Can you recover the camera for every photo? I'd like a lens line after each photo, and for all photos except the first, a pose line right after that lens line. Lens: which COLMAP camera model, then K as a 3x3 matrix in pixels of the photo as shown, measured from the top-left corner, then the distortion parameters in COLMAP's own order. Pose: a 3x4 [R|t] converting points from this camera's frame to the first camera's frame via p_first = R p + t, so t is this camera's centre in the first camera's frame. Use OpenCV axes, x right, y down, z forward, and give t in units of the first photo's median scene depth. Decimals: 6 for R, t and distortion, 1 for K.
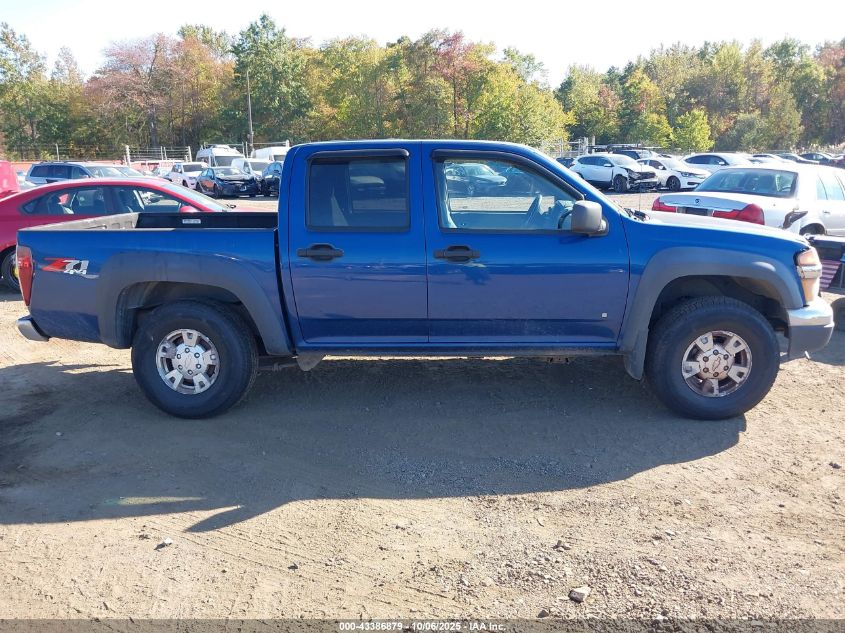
lens RADIAL K [[691.2, 0, 422.5], [0, 691.2, 316.5], [0, 0, 1]] dist [0.017814, -0.007367]
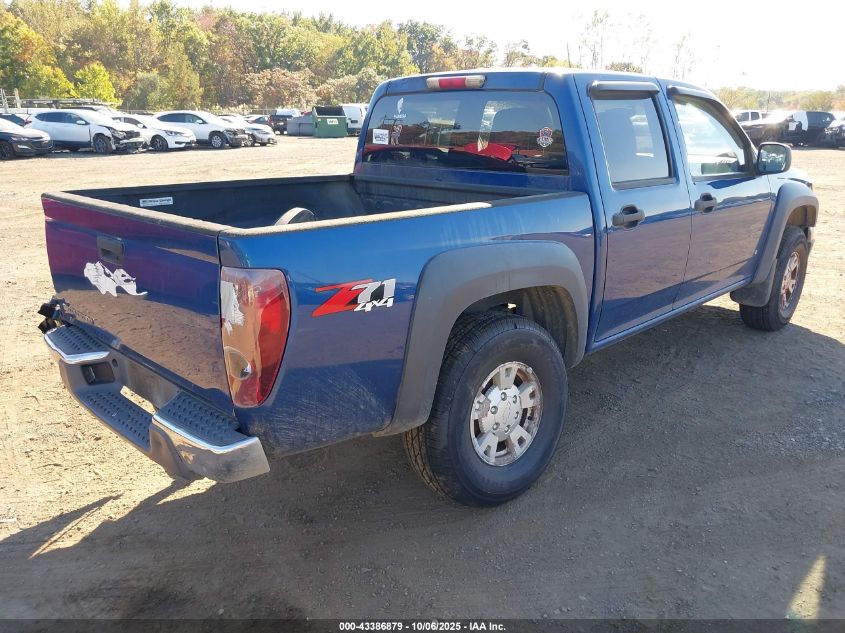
lens RADIAL K [[700.4, 0, 422.5], [0, 700.4, 316.5], [0, 0, 1]] dist [0.011890, 0.001444]
pose [[0.657711, -0.196662, 0.727145, -0.140204], [0.160629, 0.979732, 0.119684, -0.018456], [-0.735944, 0.038083, 0.675970, 0.104281]]
